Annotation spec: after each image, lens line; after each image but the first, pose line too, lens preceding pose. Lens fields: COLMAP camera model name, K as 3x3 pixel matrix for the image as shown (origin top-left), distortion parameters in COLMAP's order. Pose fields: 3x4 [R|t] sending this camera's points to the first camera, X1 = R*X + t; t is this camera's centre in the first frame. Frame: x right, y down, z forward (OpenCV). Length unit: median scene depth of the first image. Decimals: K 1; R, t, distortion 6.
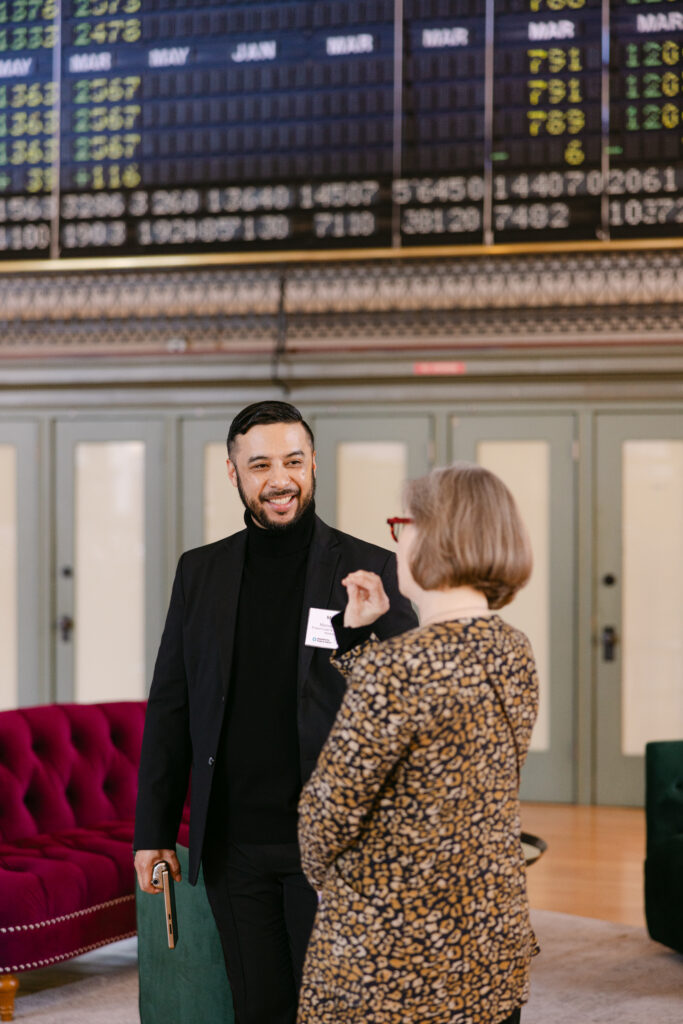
lens RADIAL K [[1839.3, 0, 352.1], [0, 1839.3, 504.6], [0, 0, 1]] dist [0.003492, 0.000000]
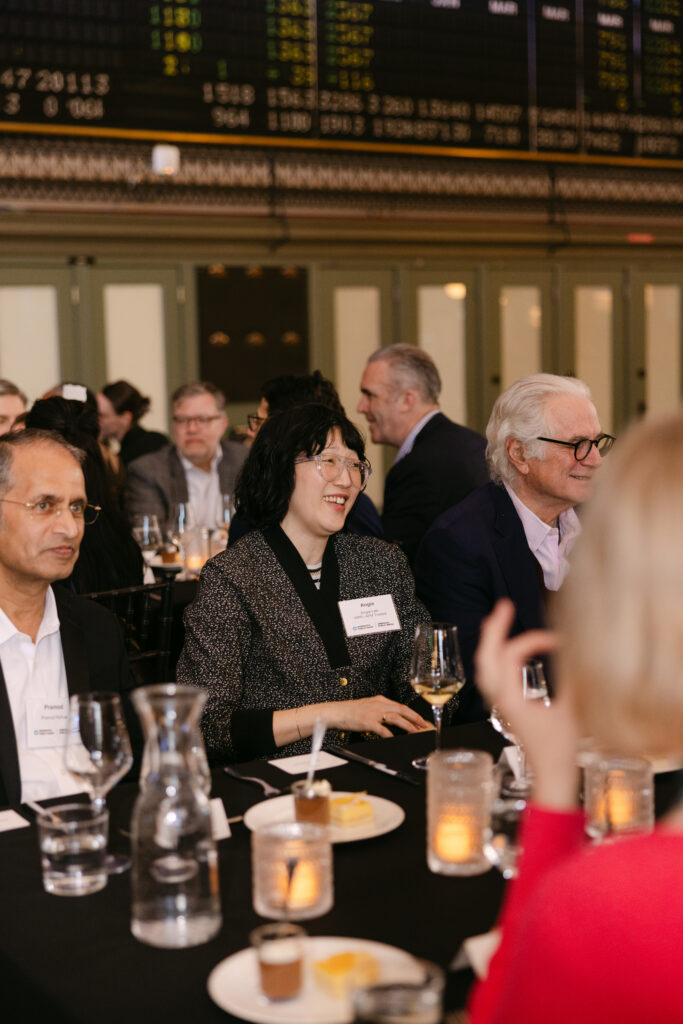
lens RADIAL K [[1462.4, 0, 351.8], [0, 1462.4, 502.8], [0, 0, 1]] dist [-0.004344, 0.000000]
pose [[0.671827, -0.104480, 0.733302, -0.953384], [0.021595, 0.992344, 0.121604, -0.006937], [-0.740393, -0.065861, 0.668940, 0.295343]]
